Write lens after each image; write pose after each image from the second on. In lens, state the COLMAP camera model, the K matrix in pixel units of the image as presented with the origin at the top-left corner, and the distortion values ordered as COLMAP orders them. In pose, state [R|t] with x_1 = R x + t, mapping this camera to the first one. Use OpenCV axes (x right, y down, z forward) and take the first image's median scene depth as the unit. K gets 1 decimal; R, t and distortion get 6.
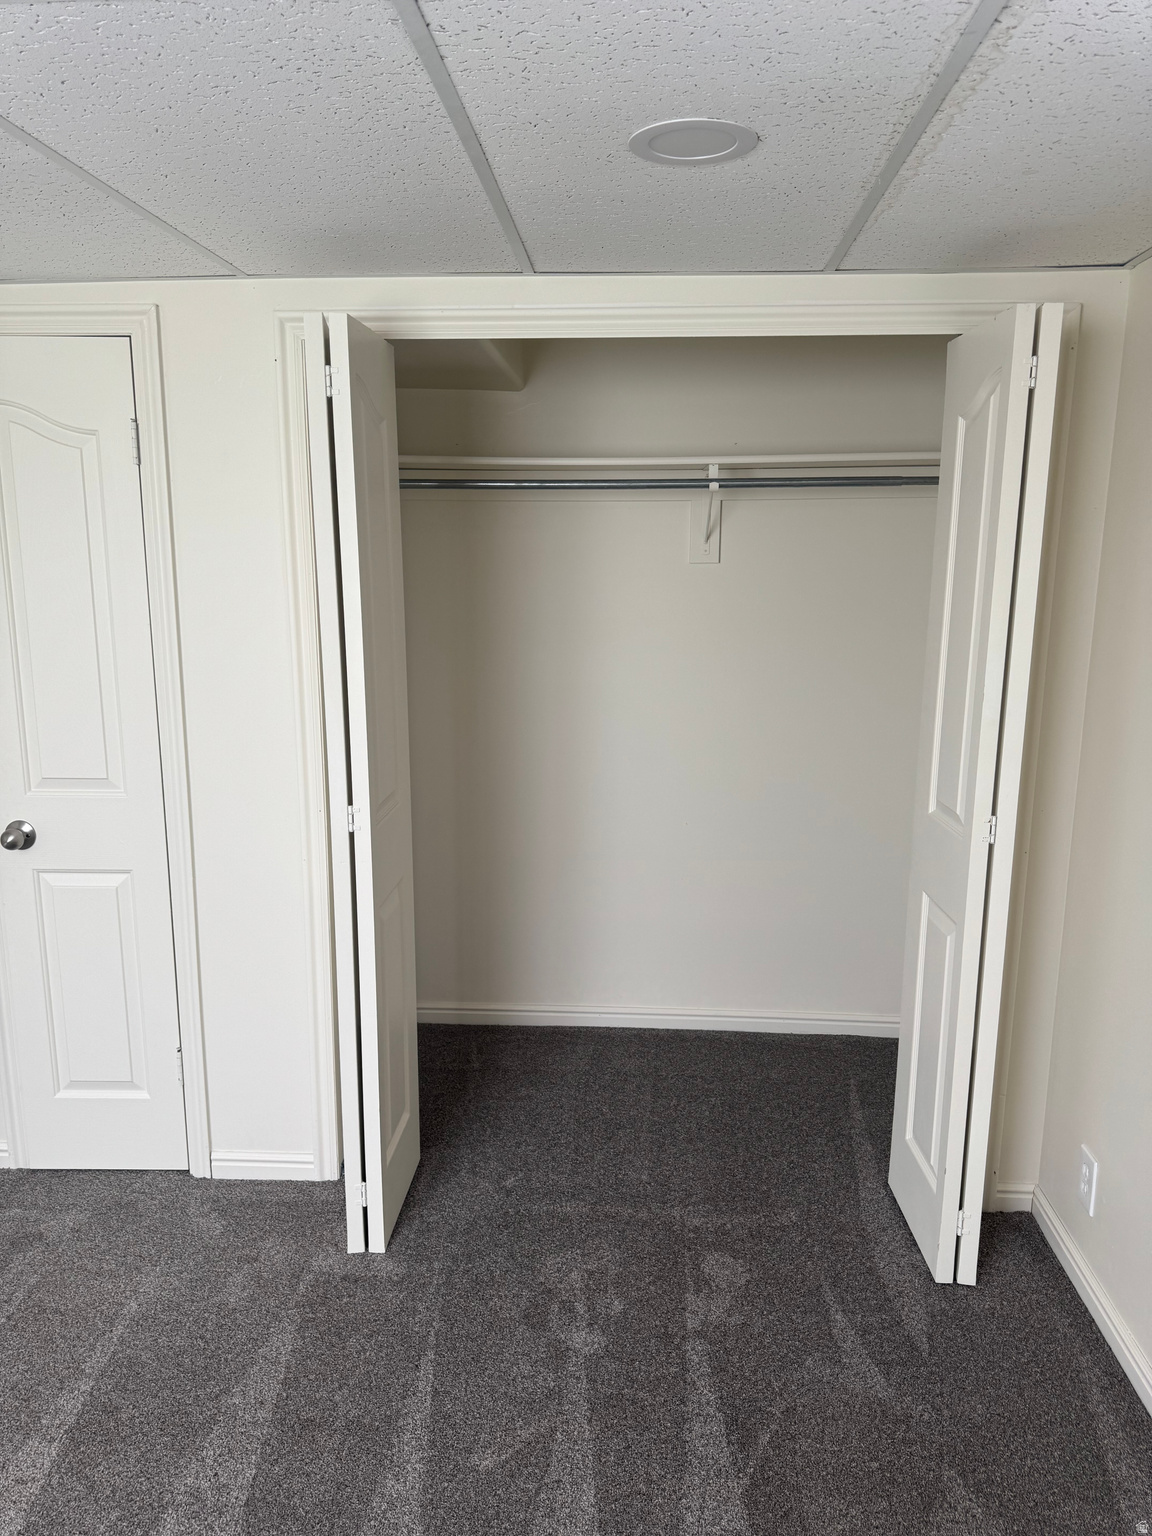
lens RADIAL K [[1086.1, 0, 591.6], [0, 1086.1, 780.8], [0, 0, 1]] dist [0.054757, -0.066238]
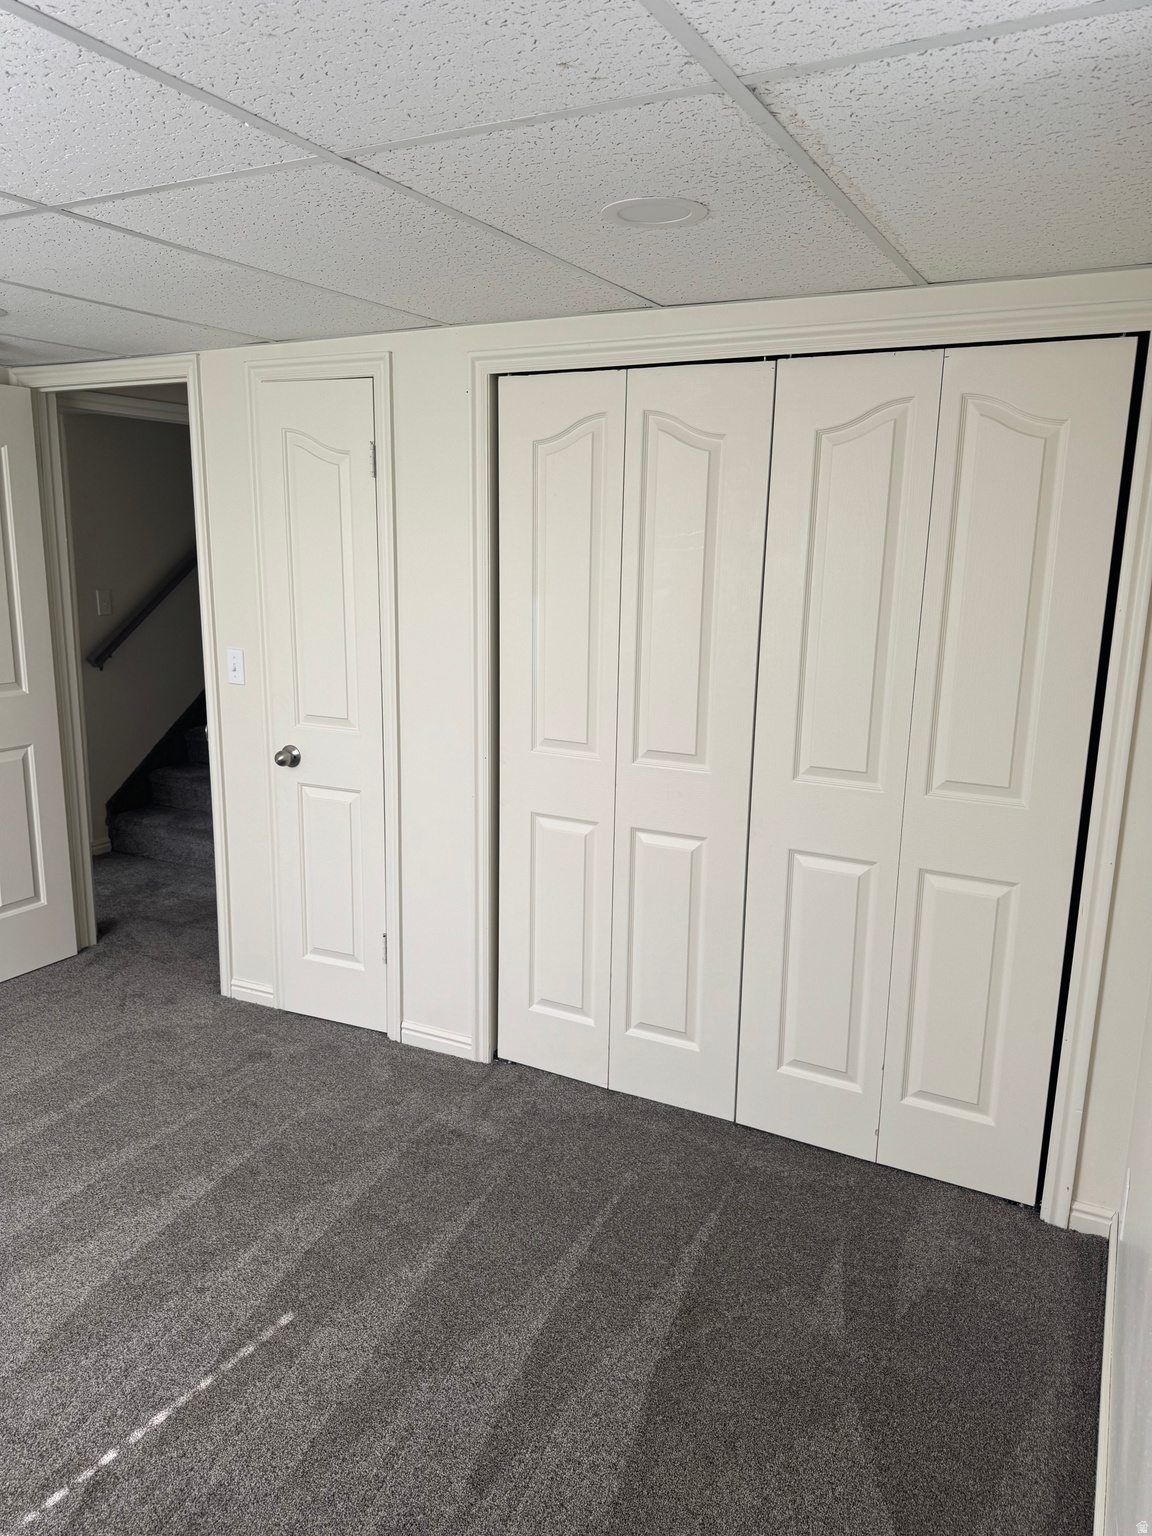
lens RADIAL K [[1086.1, 0, 577.5], [0, 1086.1, 776.0], [0, 0, 1]] dist [0.054757, -0.066238]
pose [[0.915212, 0.095643, -0.391459, 0.354306], [-0.092312, 0.995354, 0.027370, 0.005866], [0.392258, 0.011087, 0.919788, -0.087462]]
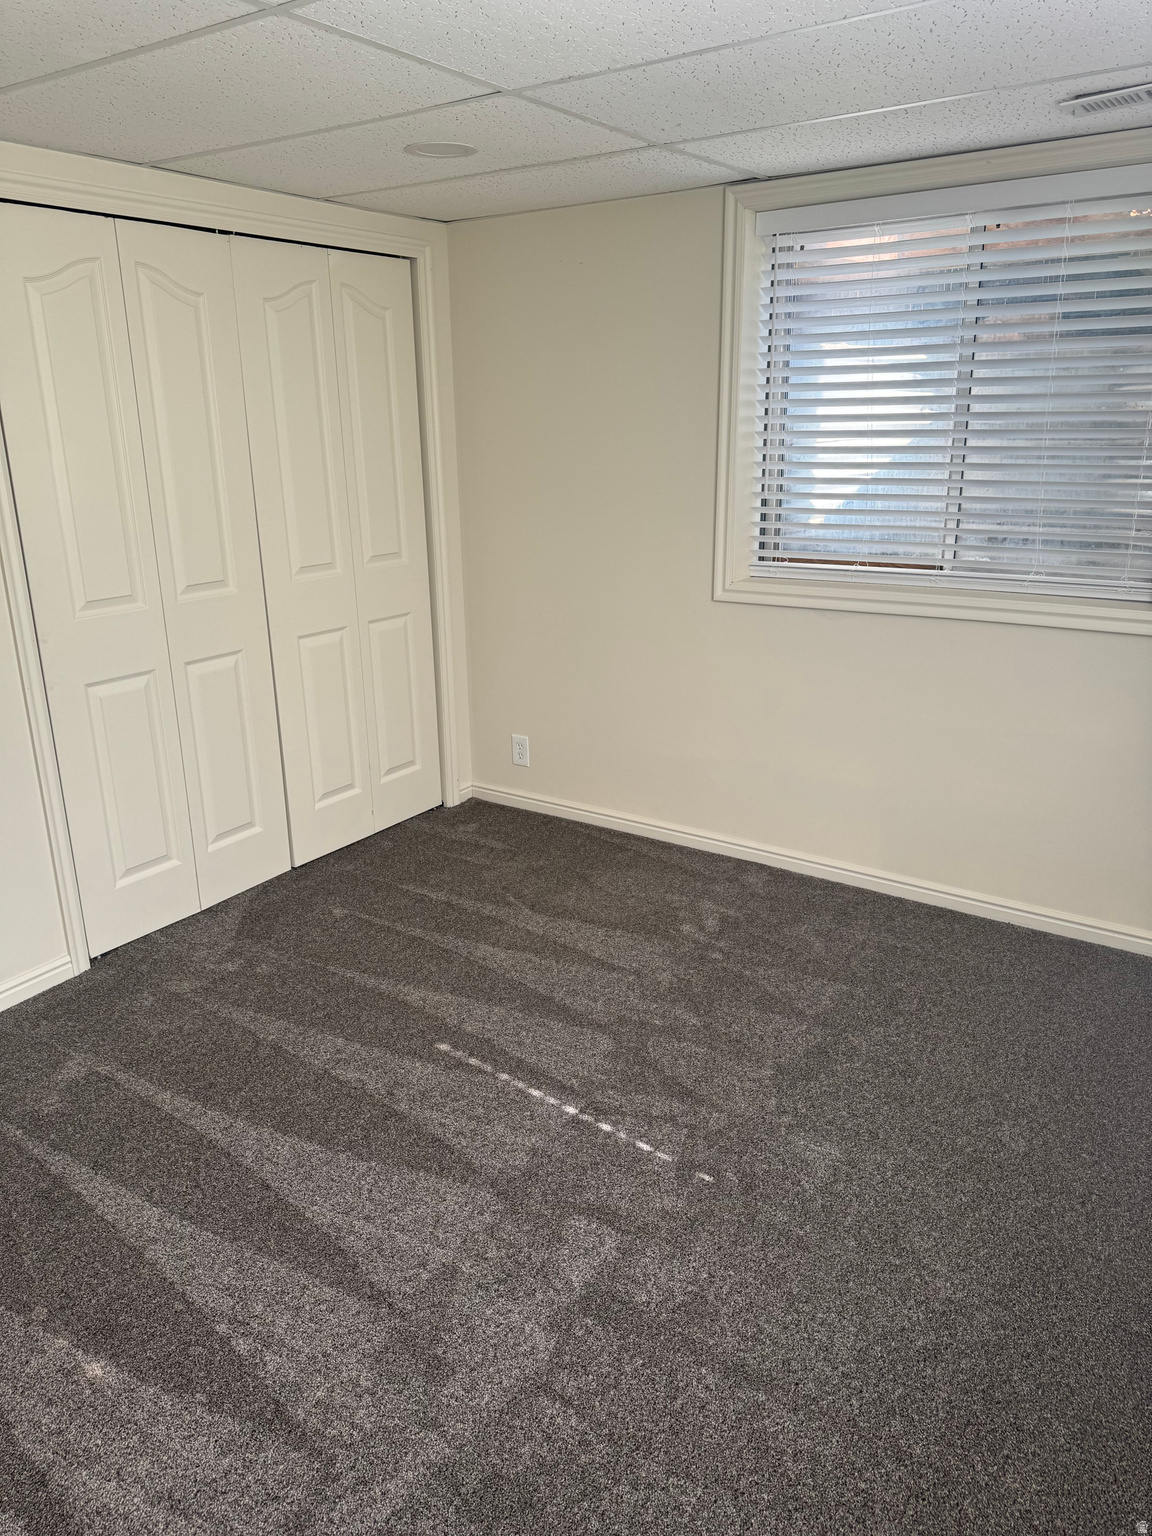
lens RADIAL K [[1086.1, 0, 579.6], [0, 1086.1, 770.4], [0, 0, 1]] dist [0.054757, -0.066238]
pose [[0.506679, -0.285543, 0.813475, -1.004127], [0.169191, 0.958144, 0.230942, -0.009915], [-0.845370, 0.020620, 0.533782, -0.063395]]
